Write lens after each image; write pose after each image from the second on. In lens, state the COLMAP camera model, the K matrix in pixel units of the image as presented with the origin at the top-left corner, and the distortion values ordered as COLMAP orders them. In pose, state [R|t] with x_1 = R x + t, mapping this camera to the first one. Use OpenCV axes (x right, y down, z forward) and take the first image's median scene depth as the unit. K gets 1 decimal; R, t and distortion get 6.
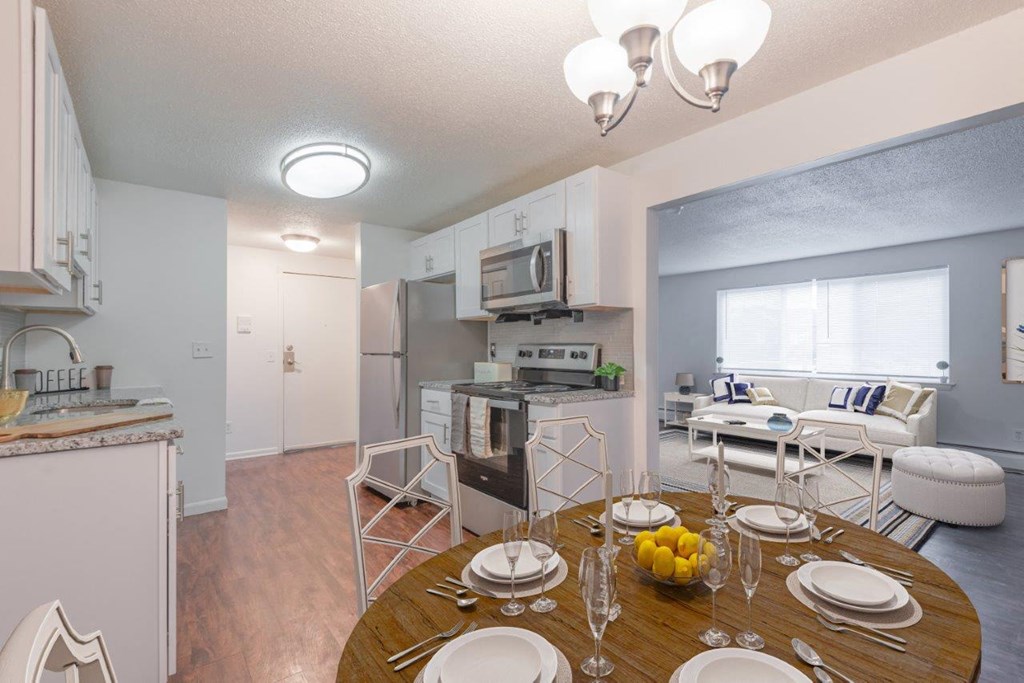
lens RADIAL K [[460.7, 0, 508.2], [0, 460.7, 338.7], [0, 0, 1]] dist [0.001878, -0.001762]
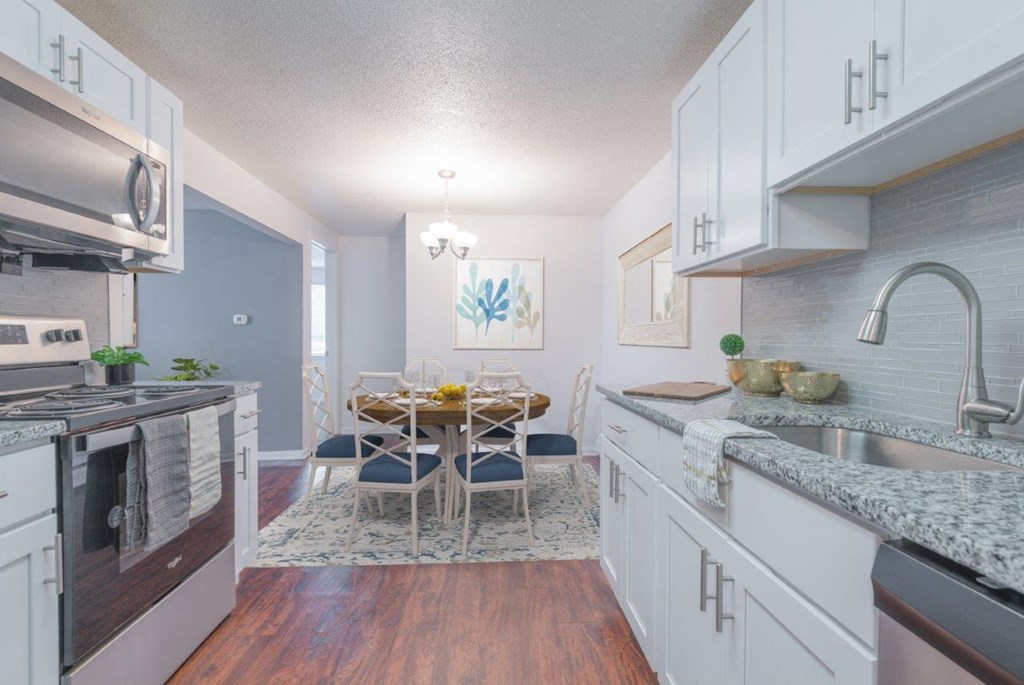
lens RADIAL K [[529.4, 0, 508.9], [0, 529.4, 340.5], [0, 0, 1]] dist [0.001105, -0.003883]
pose [[-0.811259, -0.001022, 0.584686, -0.665912], [-0.006570, 0.999951, -0.007367, 0.040268], [-0.584650, -0.009818, -0.811226, 1.160660]]
